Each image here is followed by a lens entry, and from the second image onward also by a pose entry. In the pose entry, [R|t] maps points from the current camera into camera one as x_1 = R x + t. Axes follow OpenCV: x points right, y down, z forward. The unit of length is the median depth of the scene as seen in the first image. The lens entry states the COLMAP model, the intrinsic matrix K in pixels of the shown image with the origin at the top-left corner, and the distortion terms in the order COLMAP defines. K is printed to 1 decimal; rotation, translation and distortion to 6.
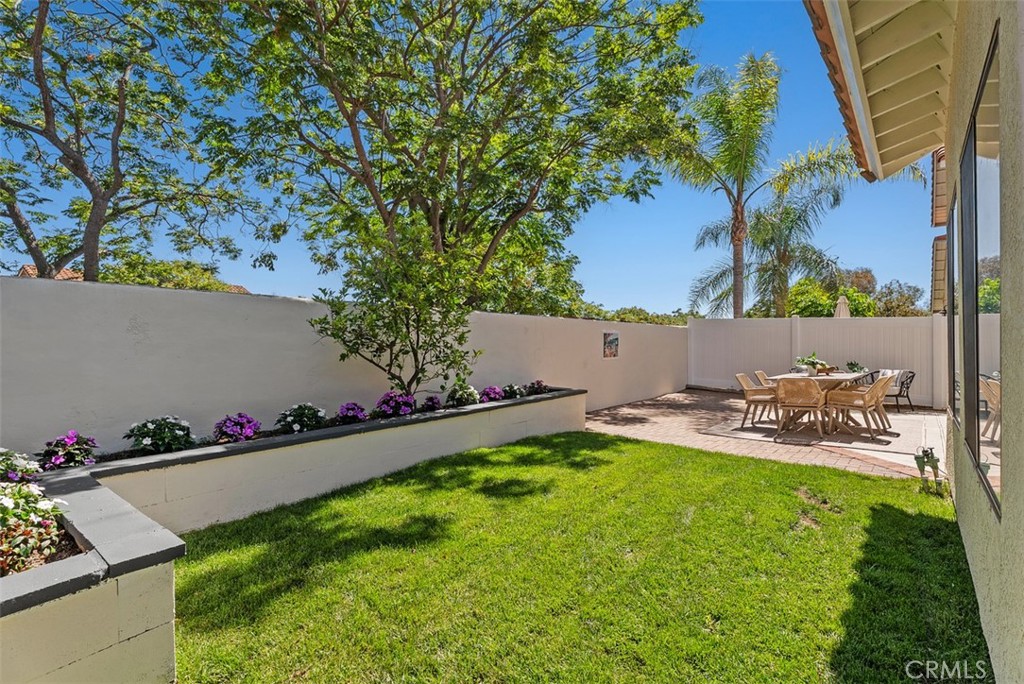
lens RADIAL K [[457.4, 0, 508.3], [0, 457.4, 339.3], [0, 0, 1]] dist [0.000537, 0.000029]
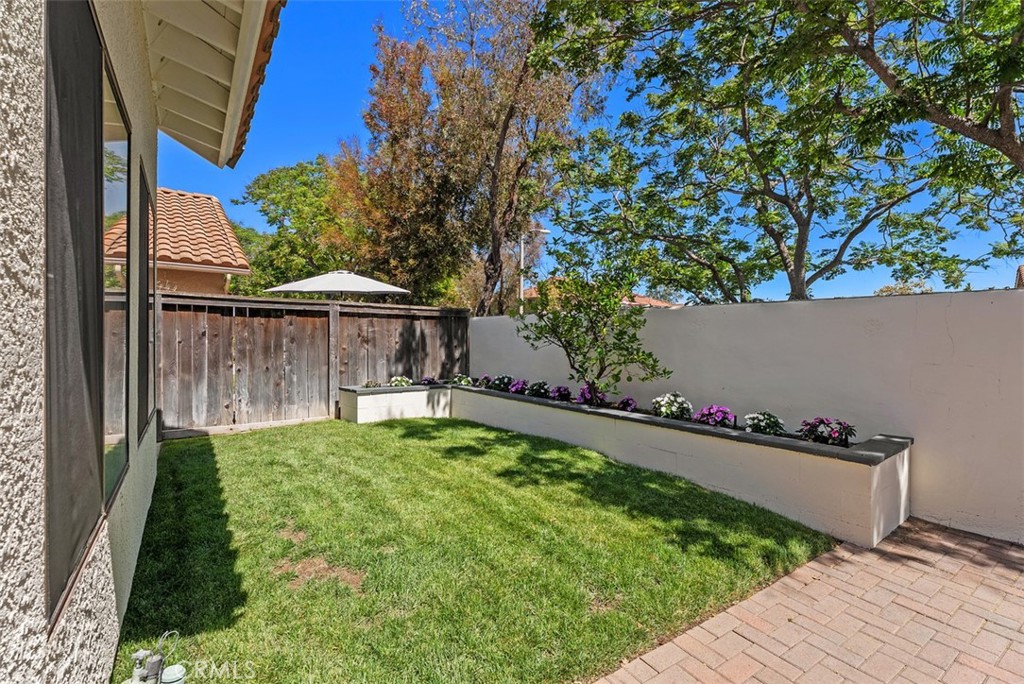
lens RADIAL K [[457.4, 0, 507.9], [0, 457.4, 343.4], [0, 0, 1]] dist [0.000537, 0.000029]
pose [[-0.234689, 0.004724, -0.972059, 1.057744], [-0.009699, 0.999927, 0.007201, 0.002496], [0.972022, 0.011118, -0.234626, 1.200341]]
